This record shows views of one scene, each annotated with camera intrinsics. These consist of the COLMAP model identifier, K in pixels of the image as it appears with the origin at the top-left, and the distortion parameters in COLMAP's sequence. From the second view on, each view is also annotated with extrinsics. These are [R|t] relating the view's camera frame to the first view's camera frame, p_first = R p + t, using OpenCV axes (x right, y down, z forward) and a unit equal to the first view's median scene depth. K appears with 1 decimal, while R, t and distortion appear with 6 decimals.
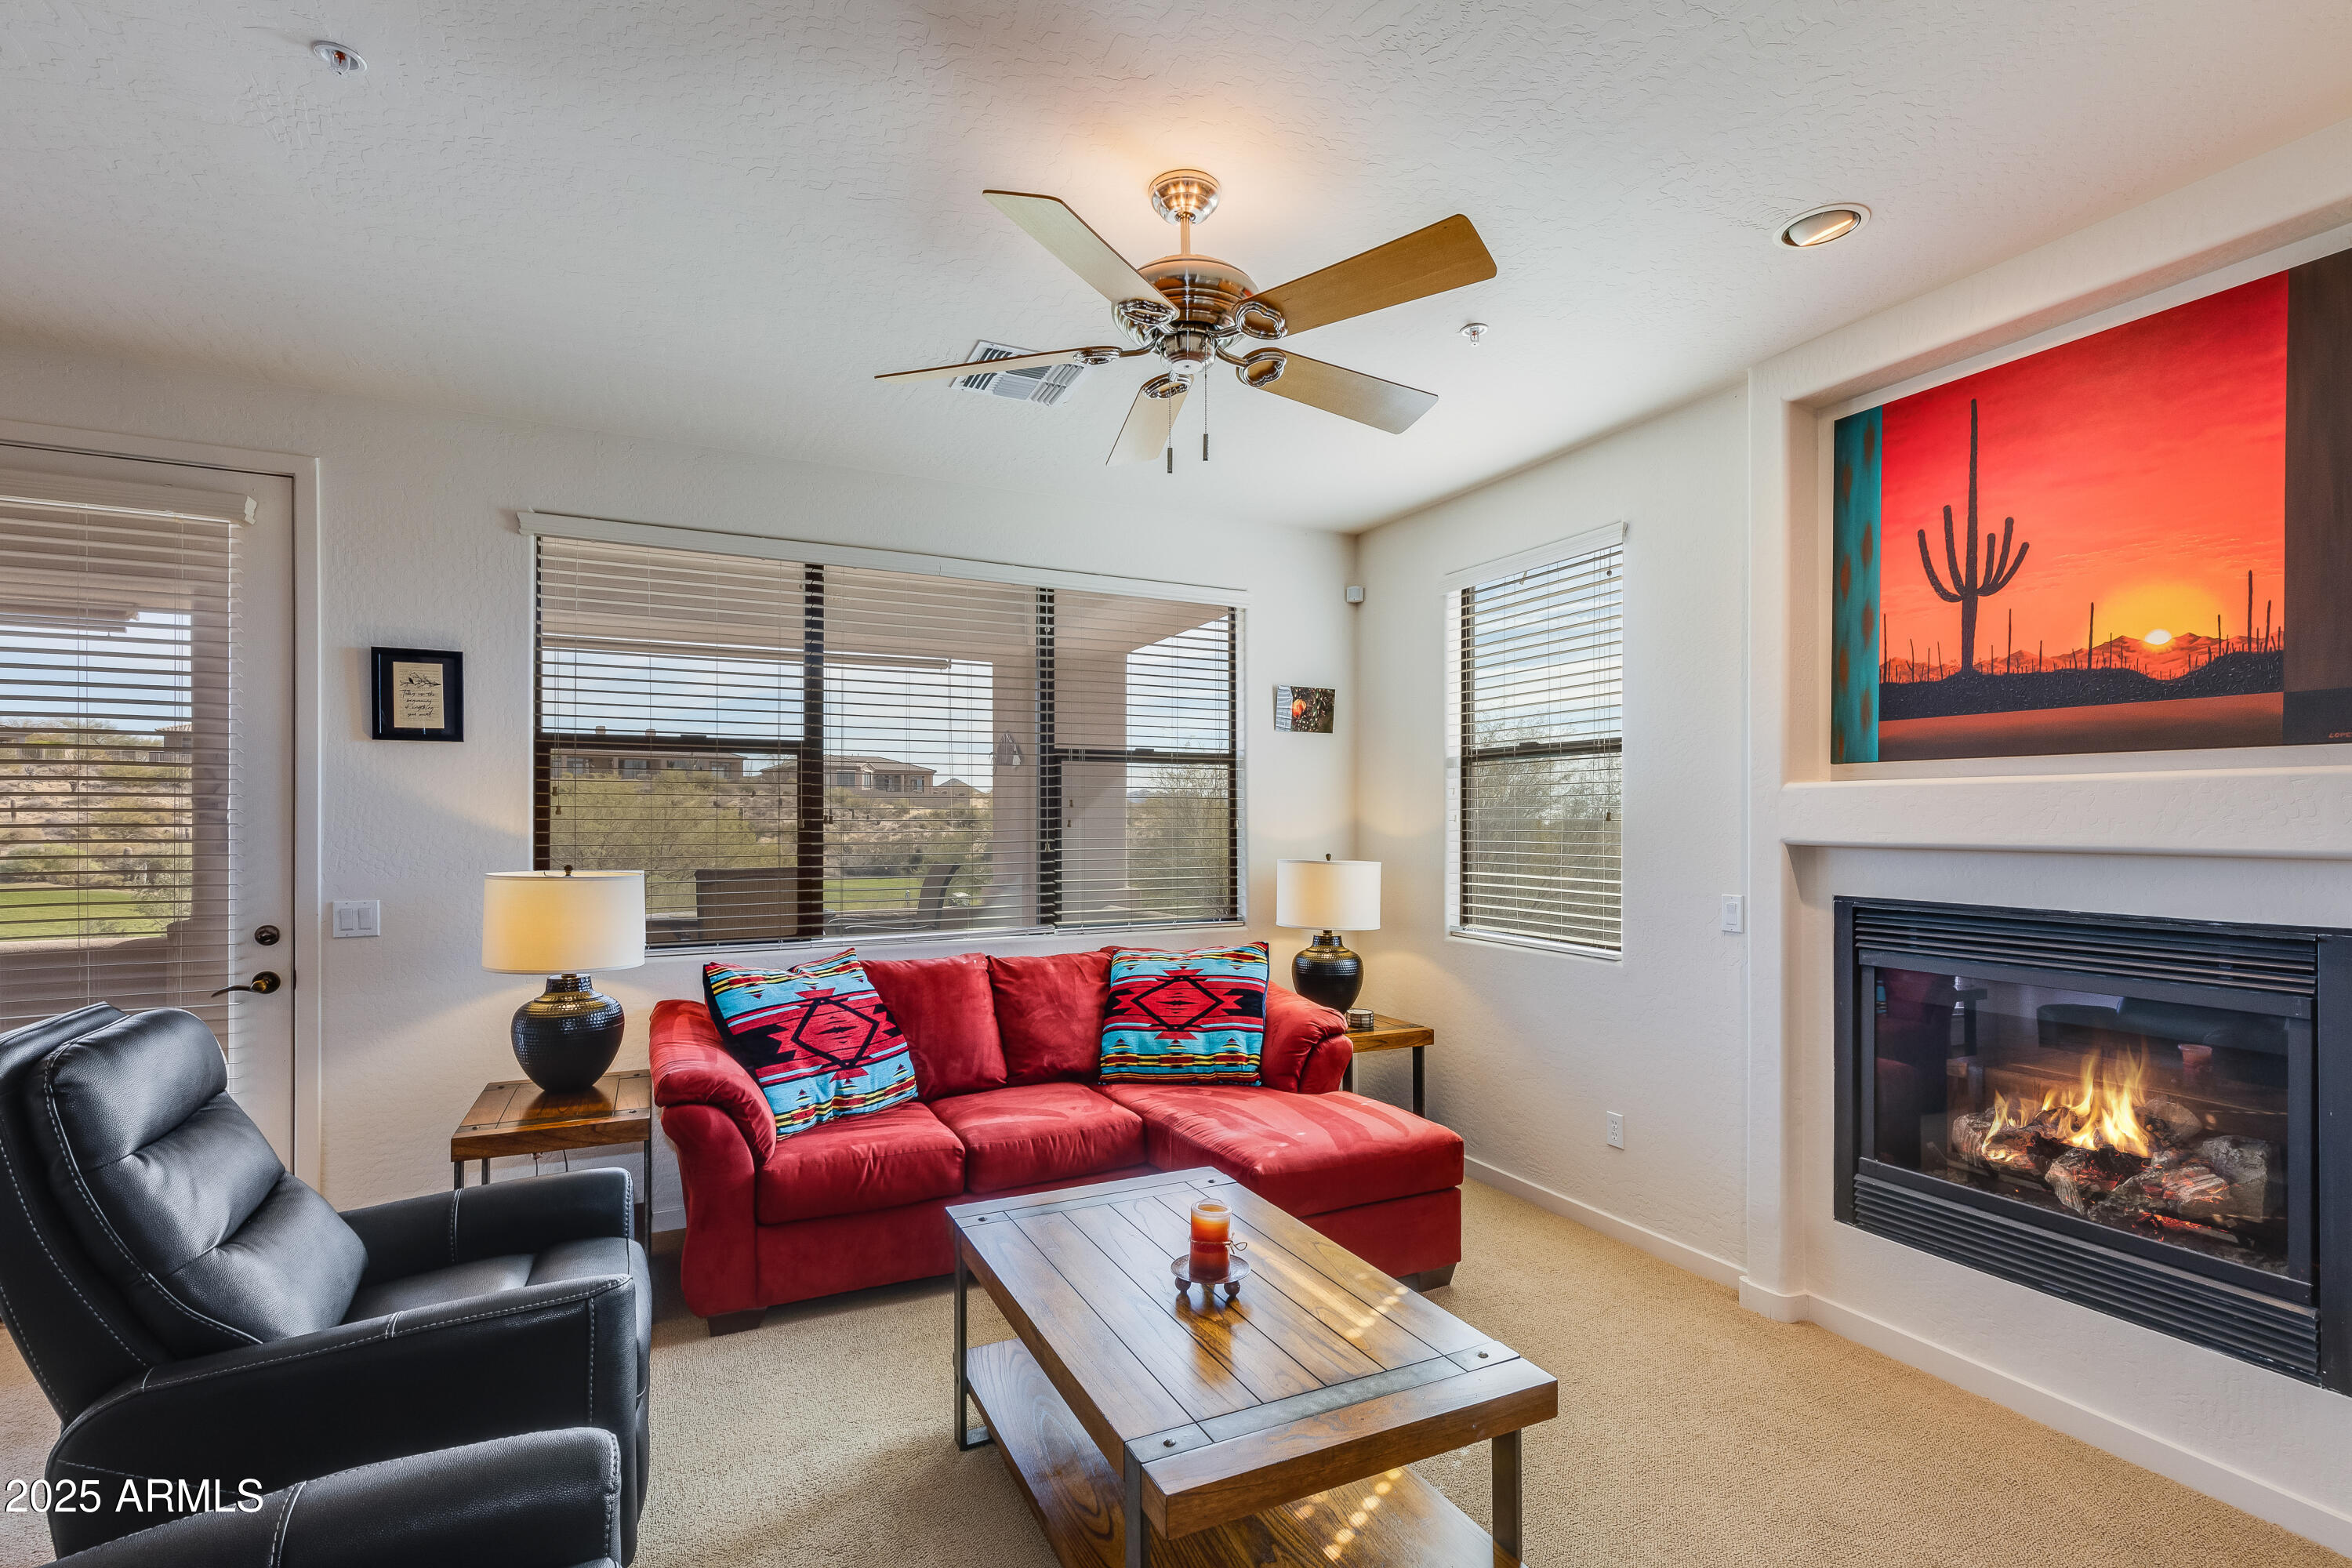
lens RADIAL K [[1076.4, 0, 1172.7], [0, 1076.4, 818.8], [0, 0, 1]] dist [0.006837, -0.000702]
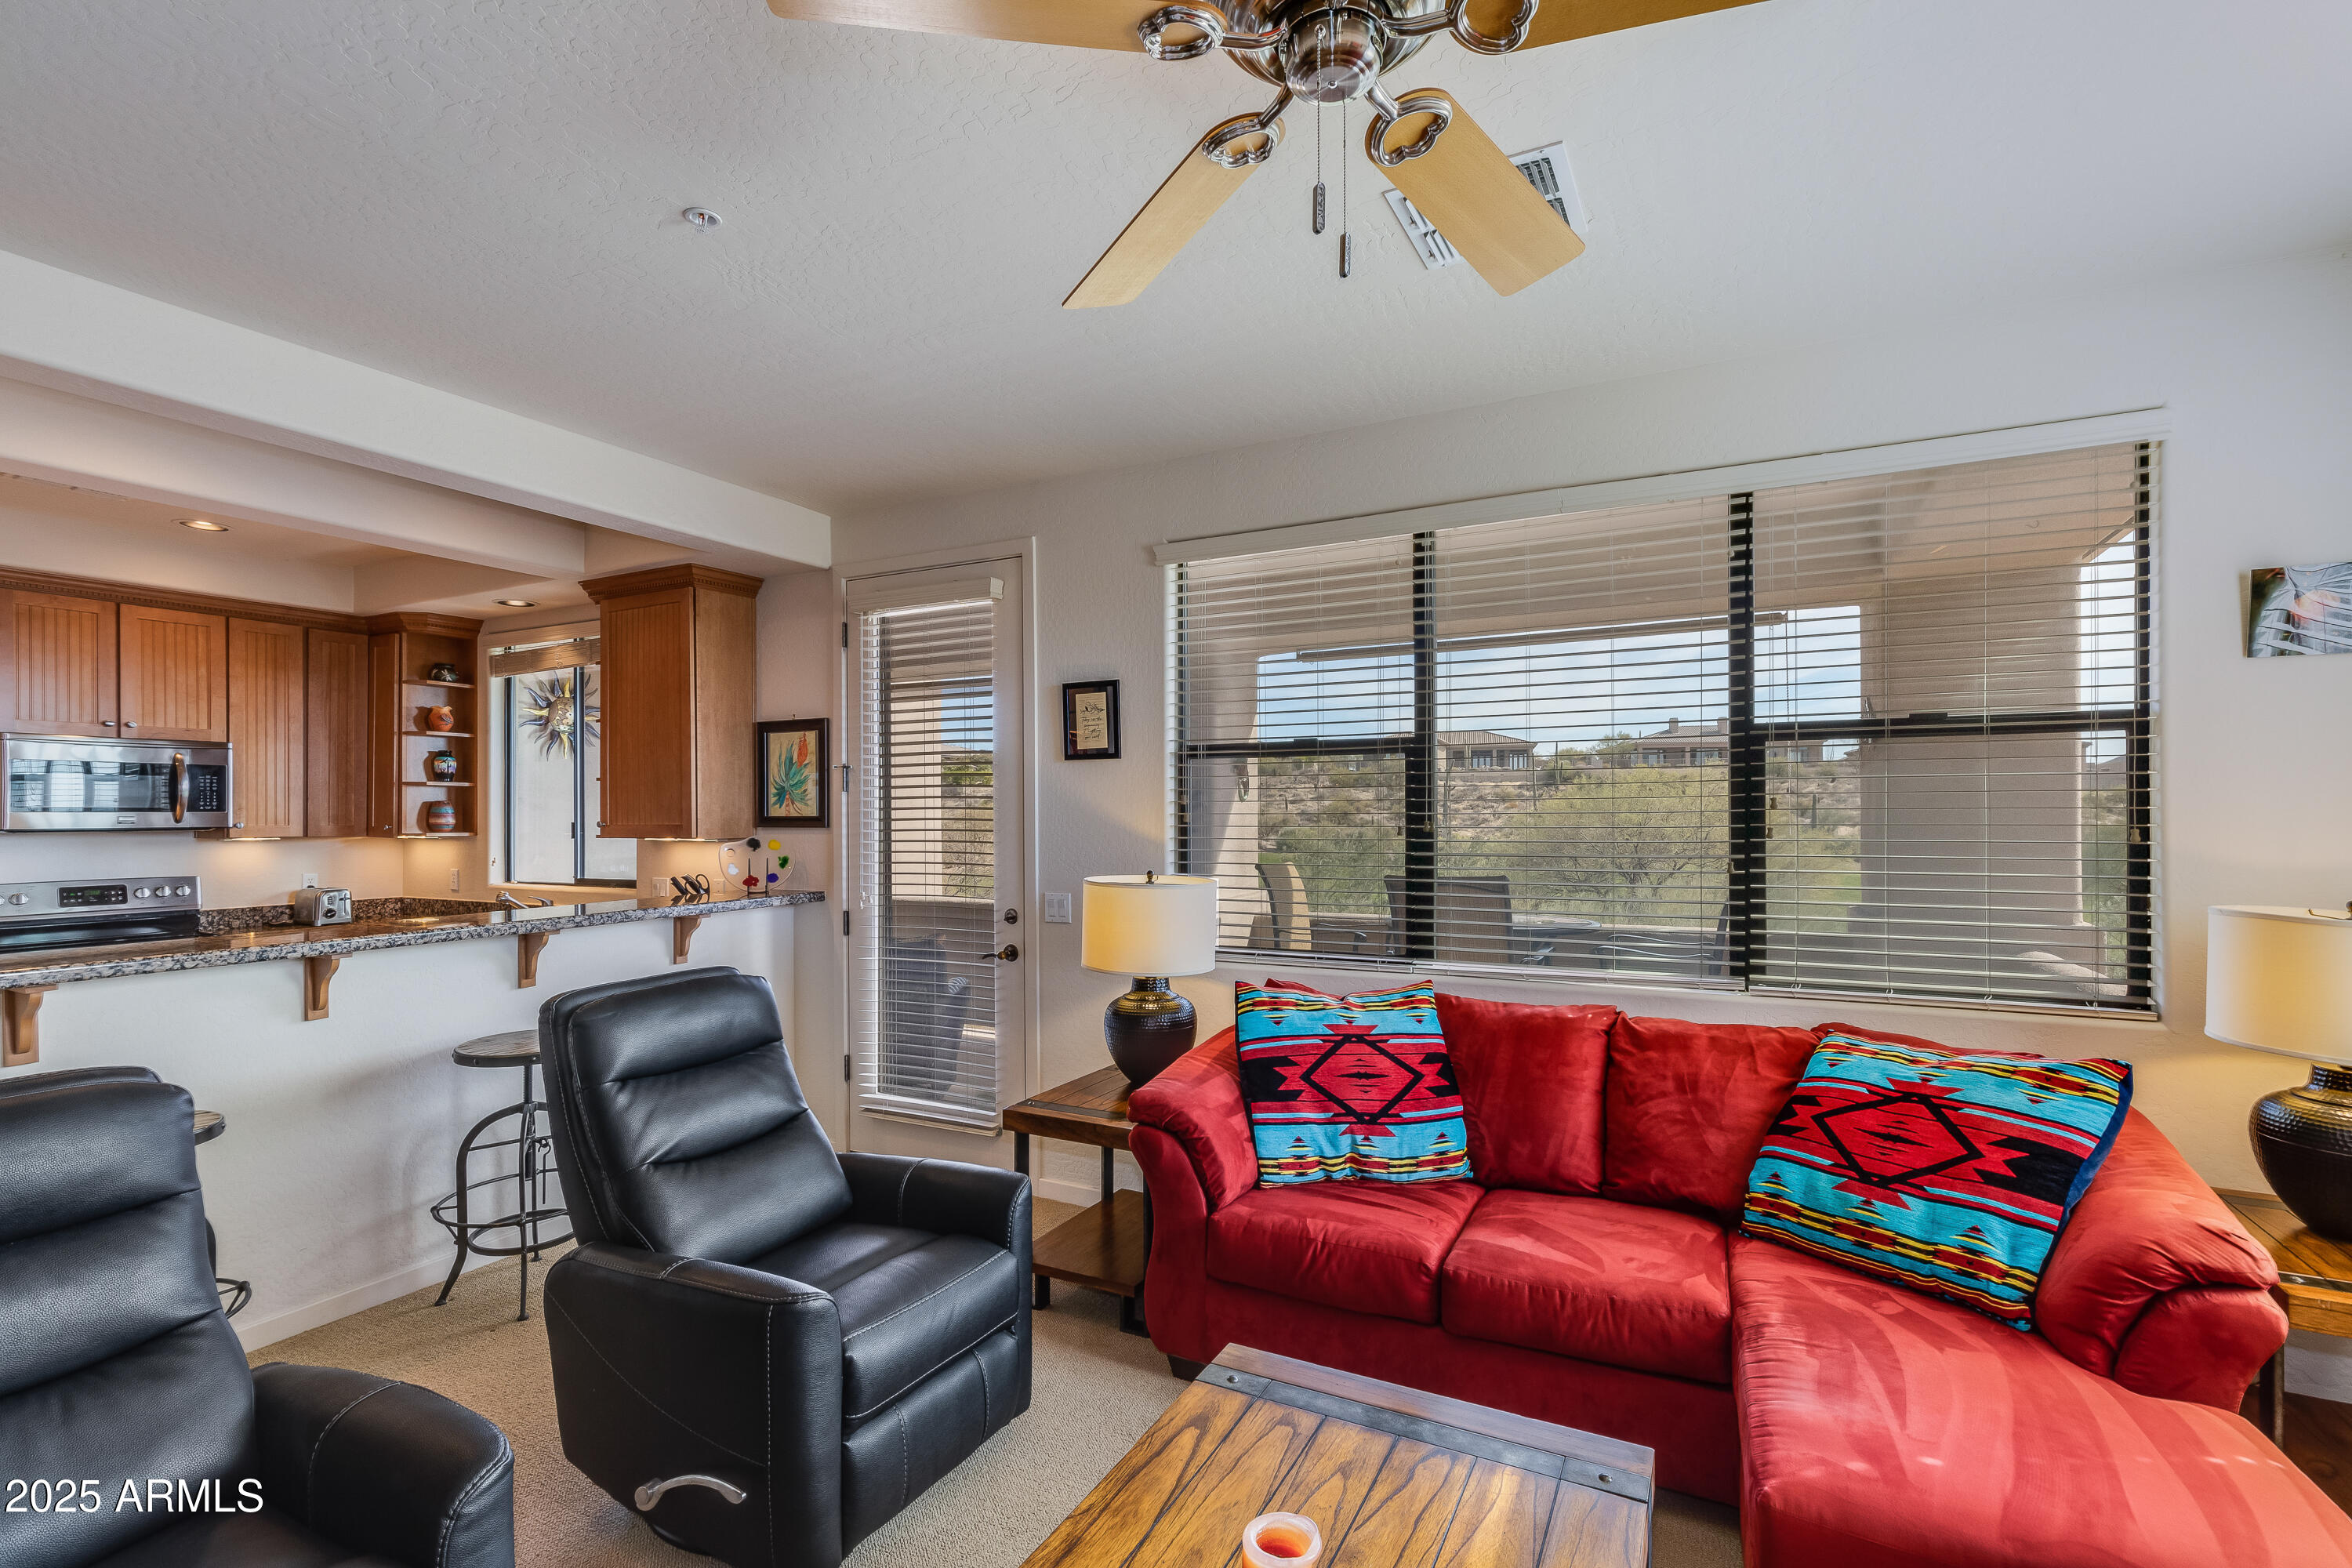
lens RADIAL K [[1066.2, 0, 1181.2], [0, 1066.2, 813.3], [0, 0, 1]] dist [0.008397, -0.000001]
pose [[0.597041, -0.002721, -0.802206, 0.262964], [0.007561, 0.999969, 0.002235, -0.014594], [0.802175, -0.007399, 0.597043, 0.351280]]
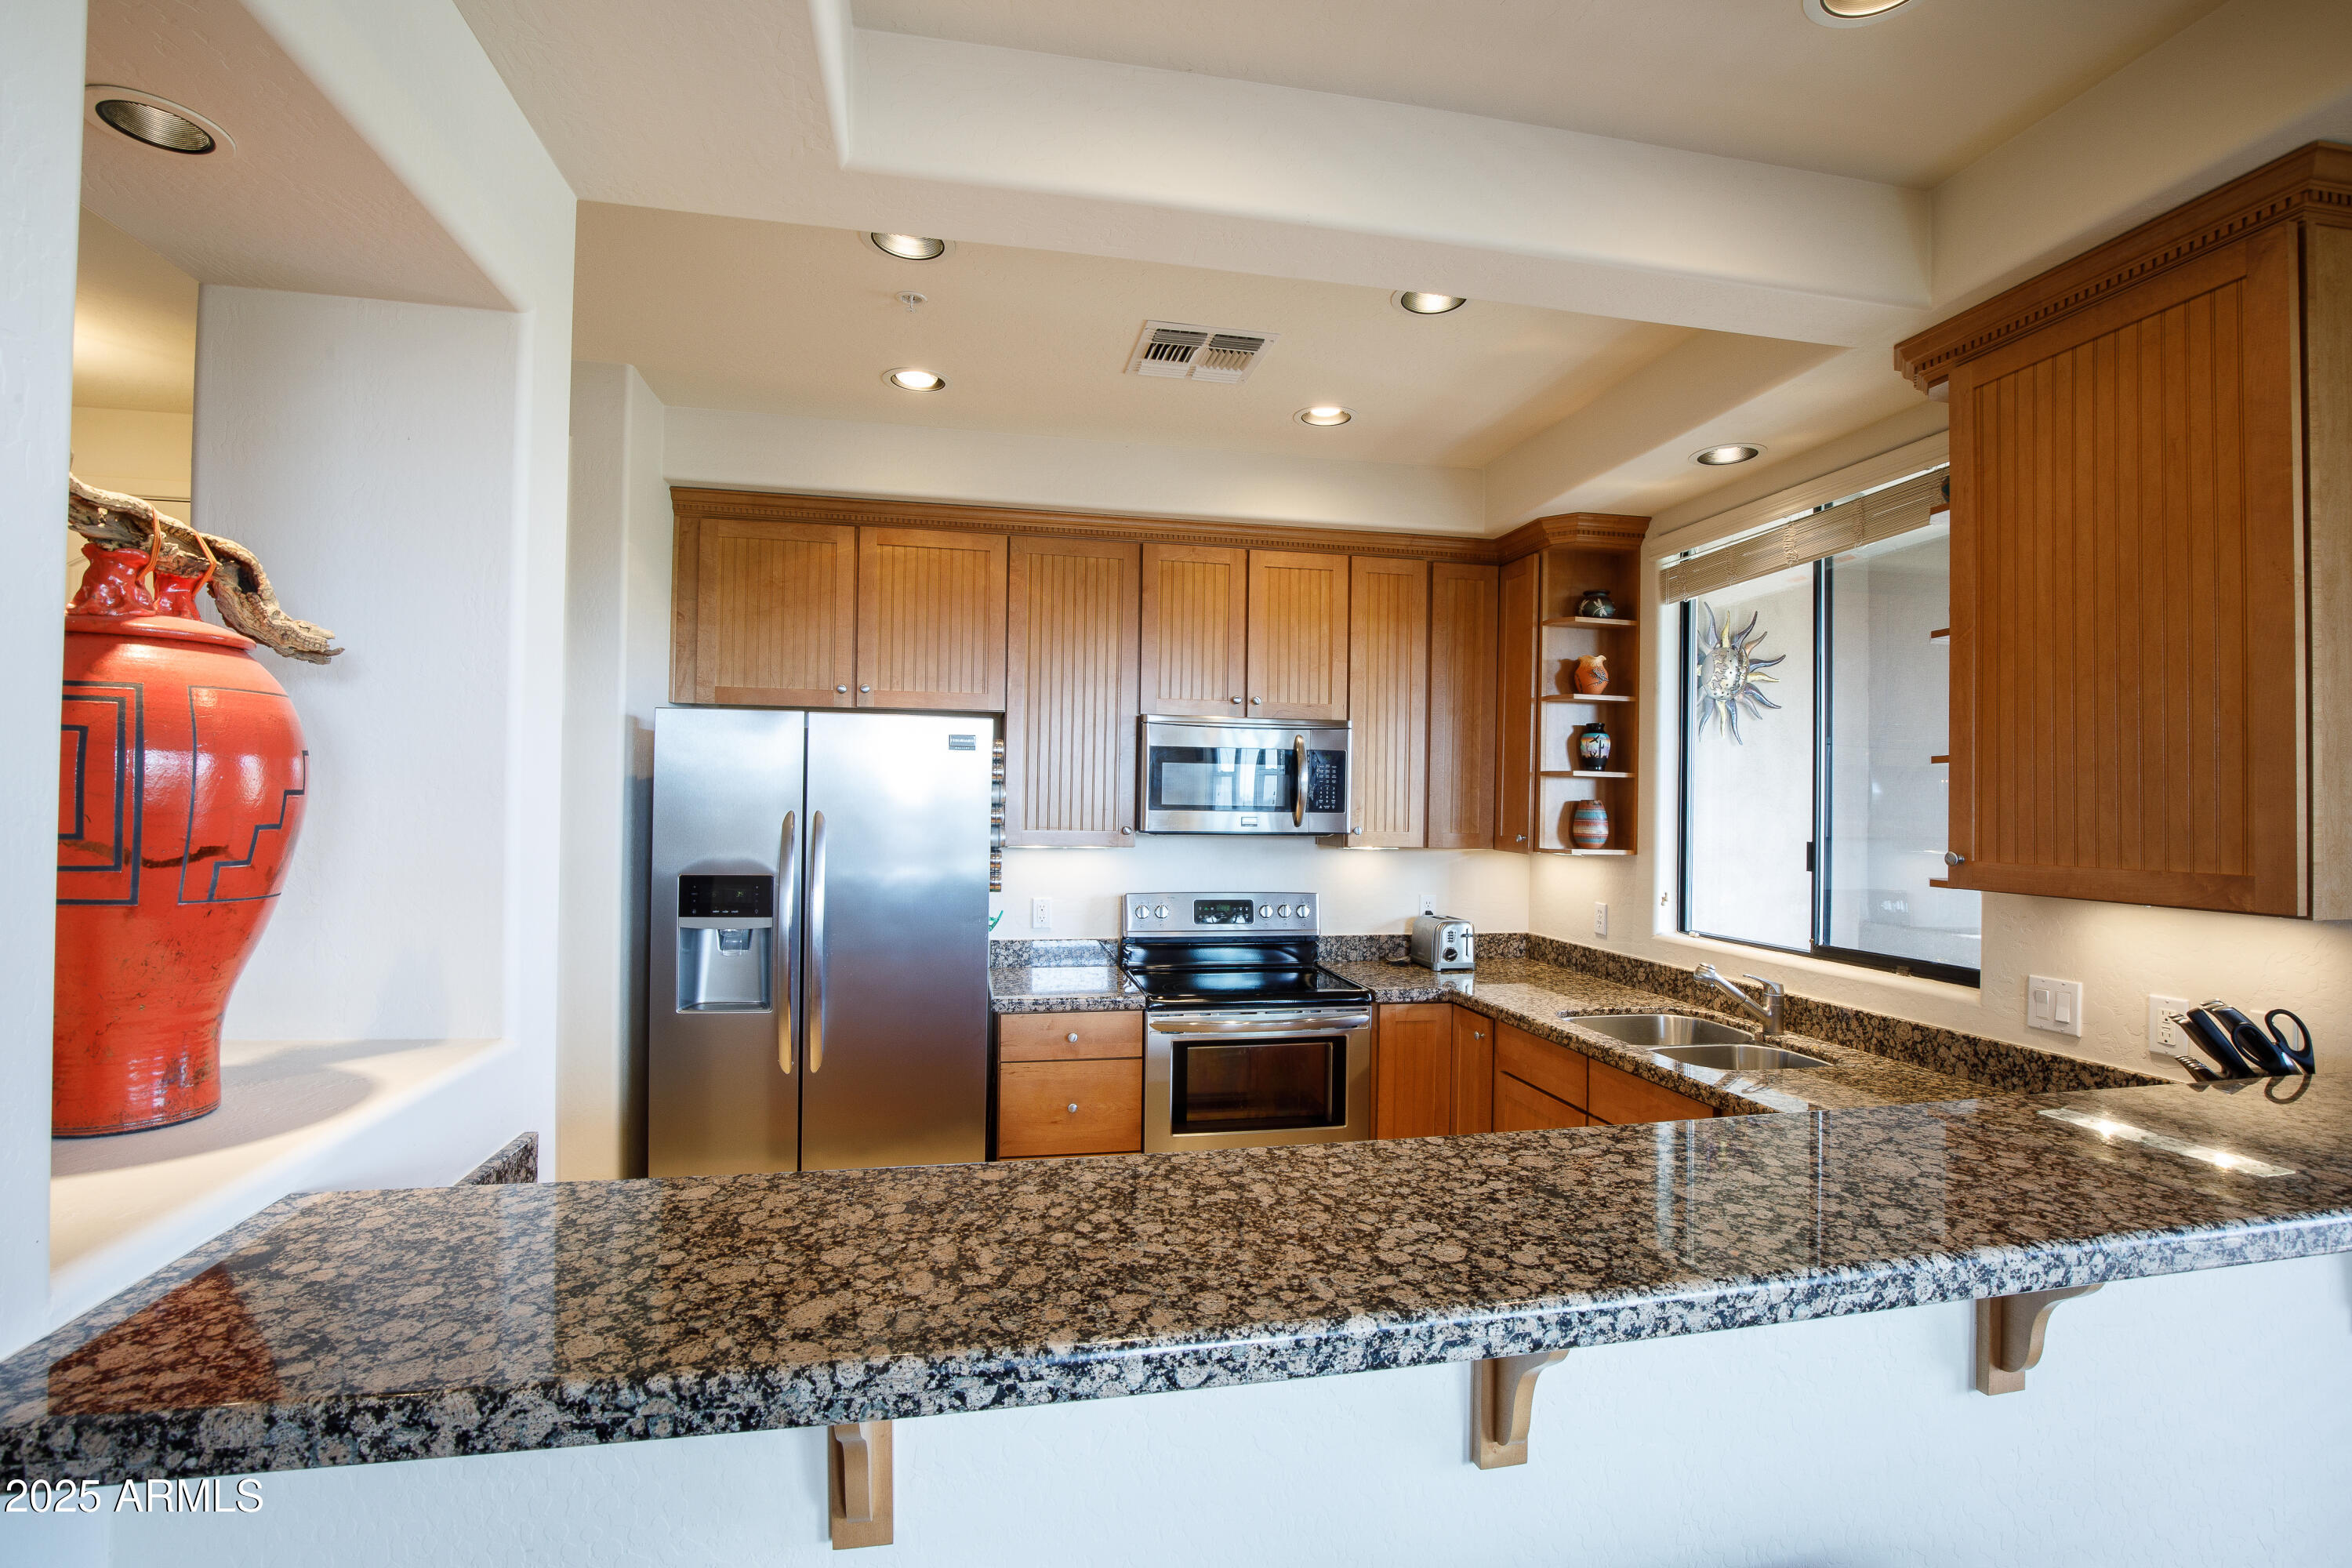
lens RADIAL K [[1082.4, 0, 1176.4], [0, 1082.4, 795.8], [0, 0, 1]] dist [-0.036166, -0.000019]
pose [[-0.251154, -0.010415, -0.967891, -0.510597], [-0.010161, 0.999915, -0.008123, -0.028602], [0.967894, 0.007794, -0.251238, 0.296141]]
